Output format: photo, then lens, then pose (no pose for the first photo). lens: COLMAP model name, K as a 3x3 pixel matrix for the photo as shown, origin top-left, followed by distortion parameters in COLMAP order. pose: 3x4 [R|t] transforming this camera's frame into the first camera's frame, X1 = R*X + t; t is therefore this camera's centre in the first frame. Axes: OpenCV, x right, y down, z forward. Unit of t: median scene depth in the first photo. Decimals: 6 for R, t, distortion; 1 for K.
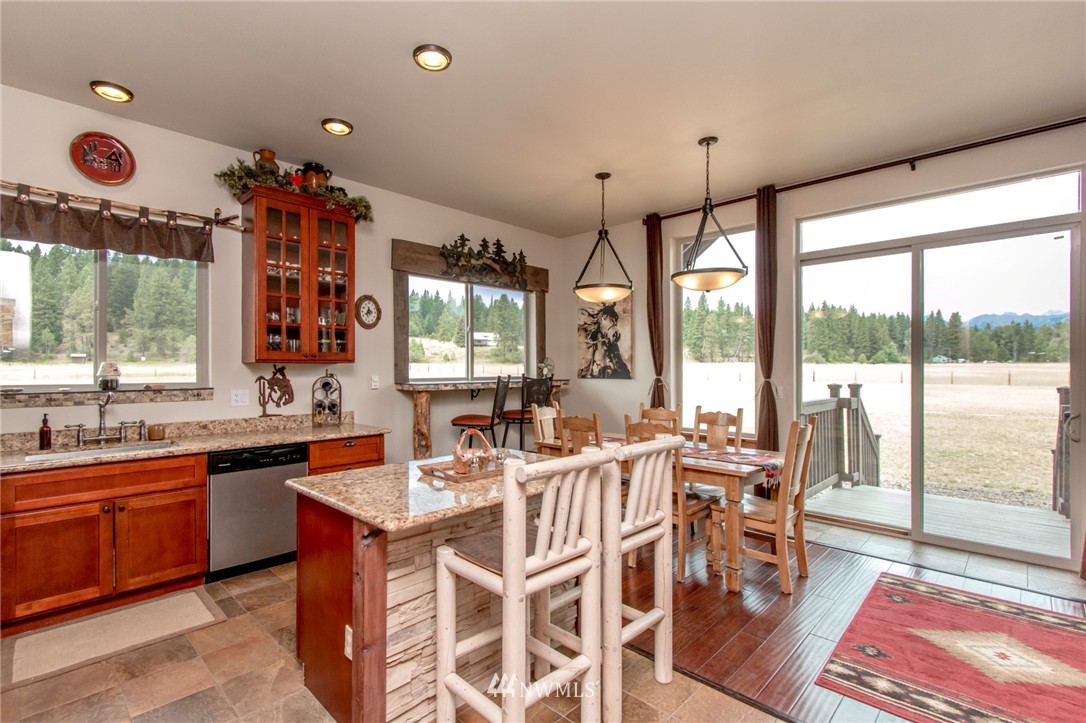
lens RADIAL K [[507.0, 0, 531.1], [0, 507.0, 366.8], [0, 0, 1]] dist [0.003347, -0.000901]
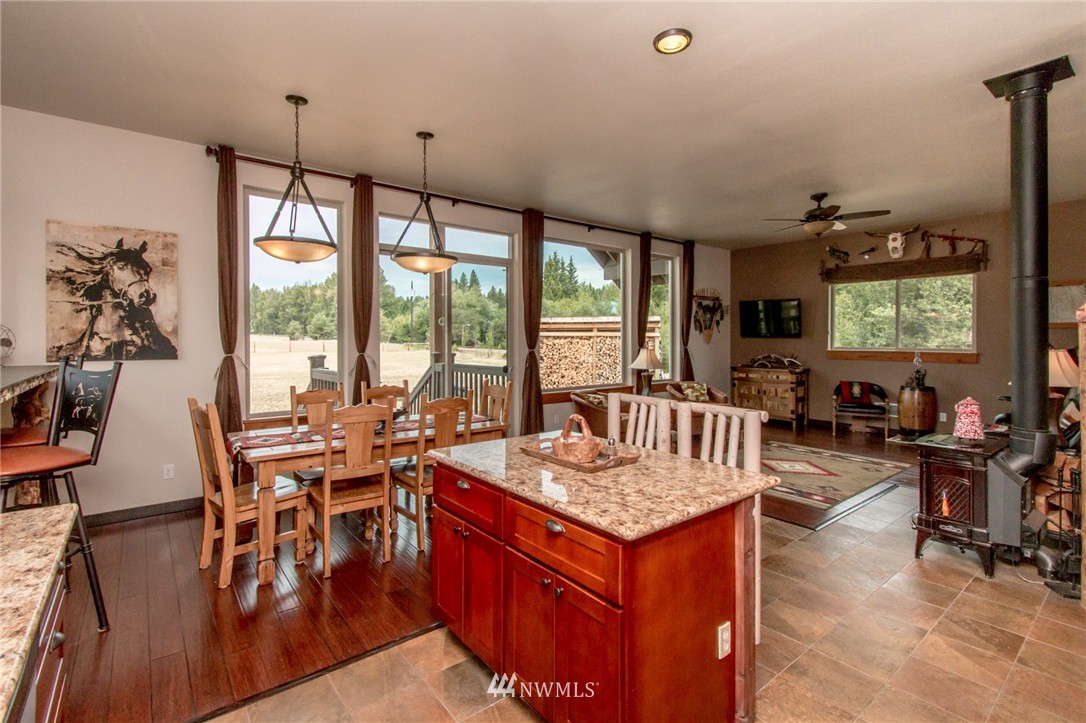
lens RADIAL K [[498.5, 0, 539.6], [0, 498.5, 339.8], [0, 0, 1]] dist [-0.003503, -0.000506]
pose [[0.123954, -0.004333, 0.992278, -0.543103], [-0.002338, 0.999986, 0.004658, -0.009552], [-0.992285, -0.002897, 0.123942, 0.501617]]
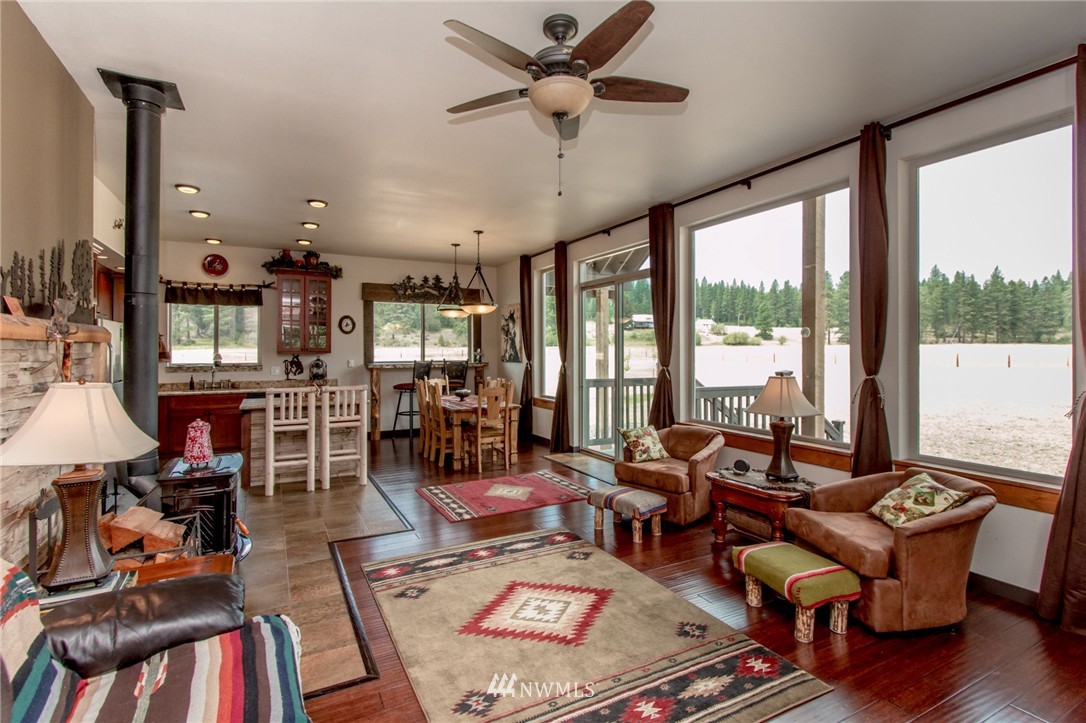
lens RADIAL K [[512.7, 0, 542.6], [0, 512.7, 346.5], [0, 0, 1]] dist [0.005827, 0.000205]
pose [[0.953949, -0.002827, -0.299954, 0.894610], [0.001183, 0.999983, -0.005661, -0.018602], [0.299965, 0.005045, 0.953937, -0.544722]]
